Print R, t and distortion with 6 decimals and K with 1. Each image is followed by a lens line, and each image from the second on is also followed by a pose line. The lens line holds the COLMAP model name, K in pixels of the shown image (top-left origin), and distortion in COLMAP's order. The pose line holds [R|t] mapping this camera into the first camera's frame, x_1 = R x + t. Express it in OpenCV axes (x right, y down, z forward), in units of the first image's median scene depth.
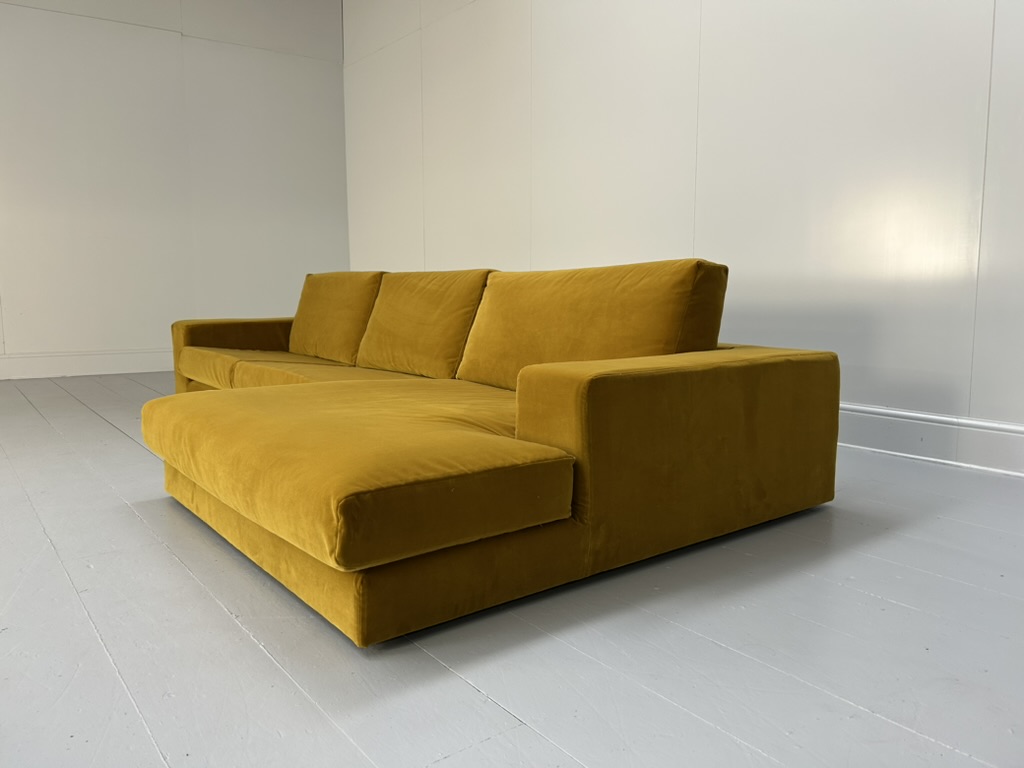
lens RADIAL K [[773.6, 0, 510.5], [0, 773.6, 373.5], [0, 0, 1]] dist [0.053108, -0.051619]
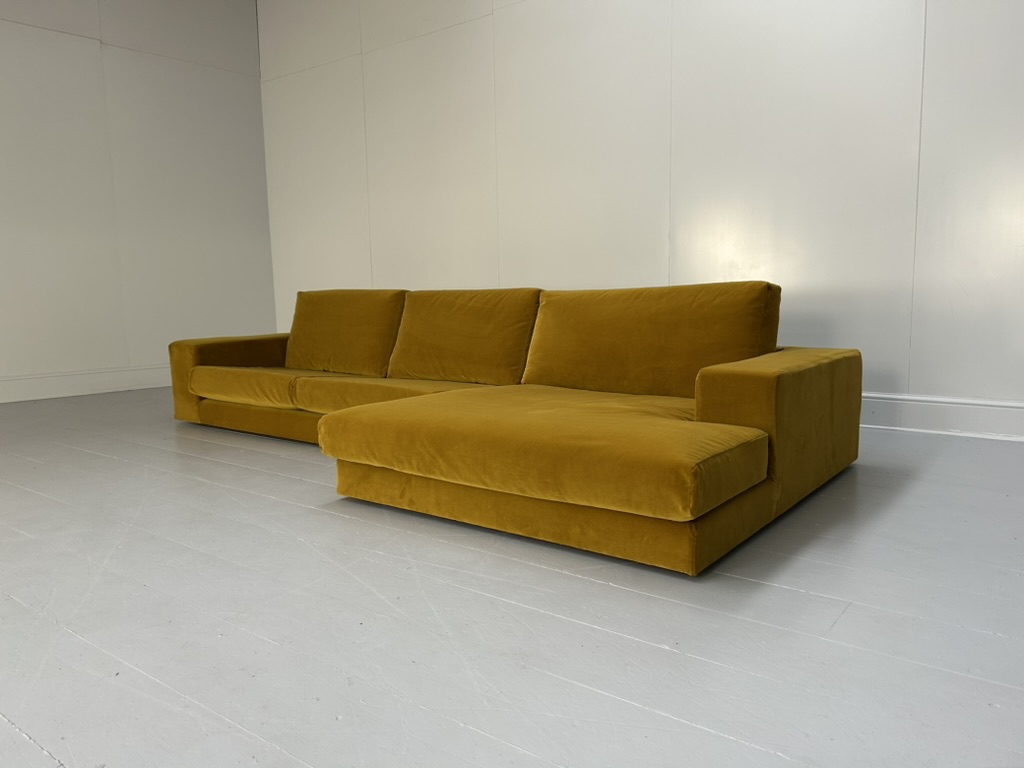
lens RADIAL K [[773.6, 0, 507.5], [0, 773.6, 385.1], [0, 0, 1]] dist [0.053108, -0.051619]
pose [[0.966453, -0.046950, 0.252515, -0.470883], [0.044587, 0.998892, 0.015075, -0.011939], [-0.252943, -0.003311, 0.967476, -0.141206]]
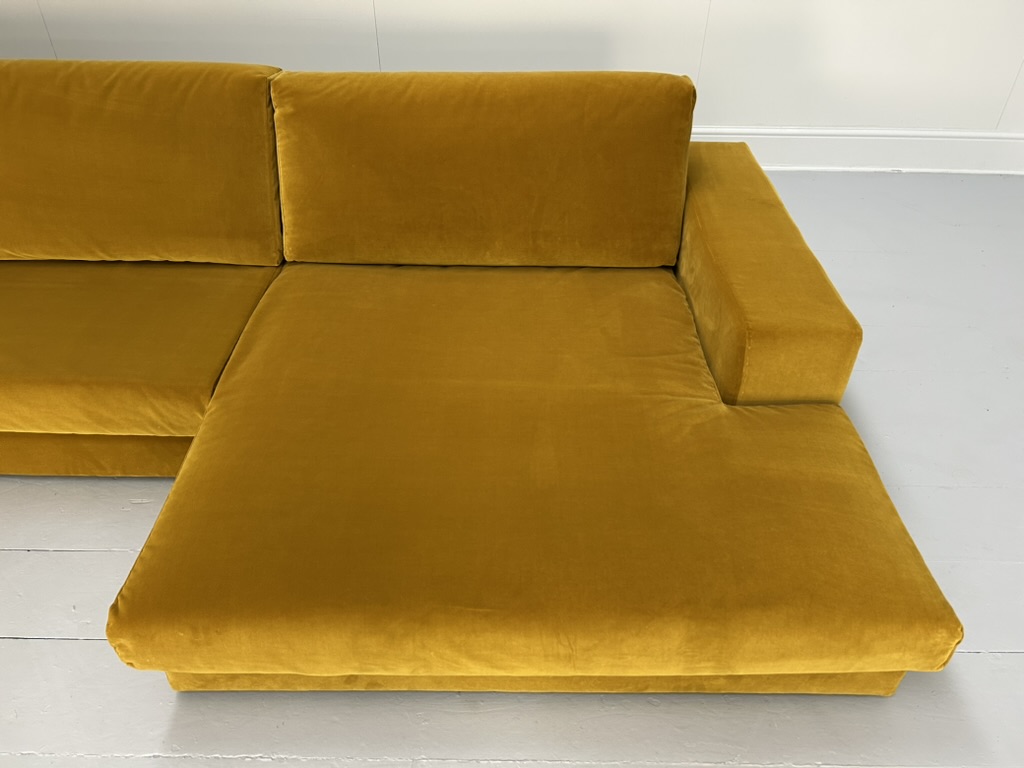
lens RADIAL K [[773.6, 0, 518.4], [0, 773.6, 379.2], [0, 0, 1]] dist [0.053108, -0.051619]
pose [[0.602822, -0.495722, 0.625192, -0.528719], [0.068669, 0.812898, 0.578344, -0.359752], [-0.794915, -0.305707, 0.524074, 0.542953]]
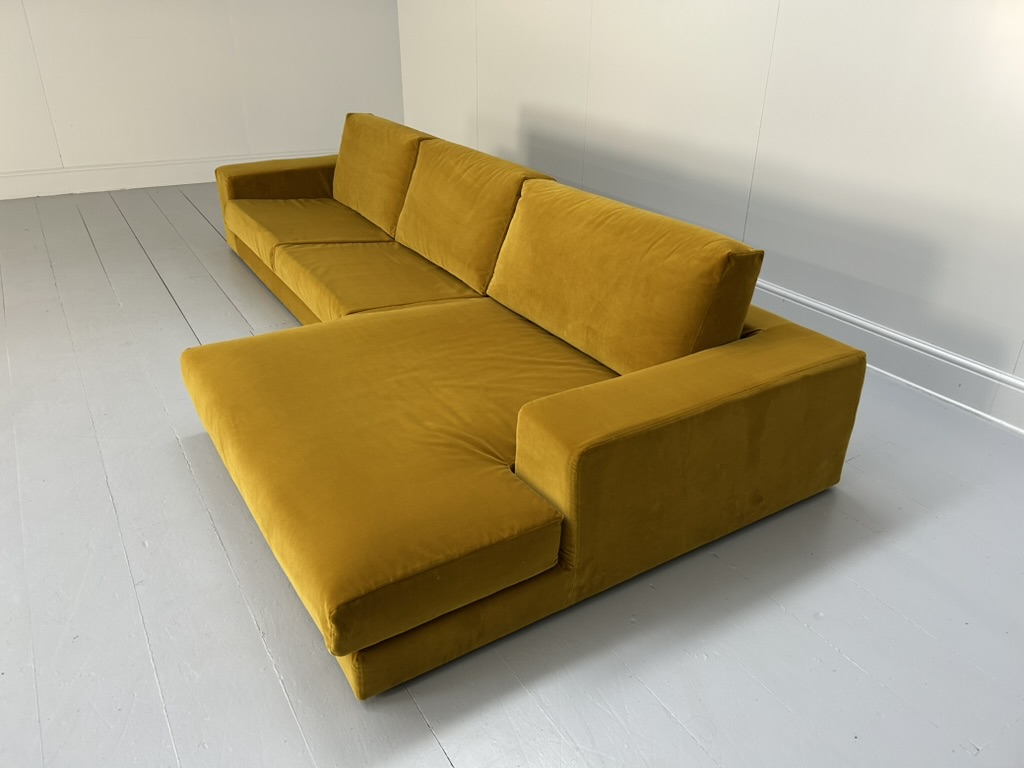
lens RADIAL K [[773.6, 0, 511.5], [0, 773.6, 377.7], [0, 0, 1]] dist [0.053108, -0.051619]
pose [[0.994983, 0.053665, -0.084429, 0.062011], [-0.020927, 0.936922, 0.348912, -0.293741], [0.097828, -0.345394, 0.933345, 0.047367]]
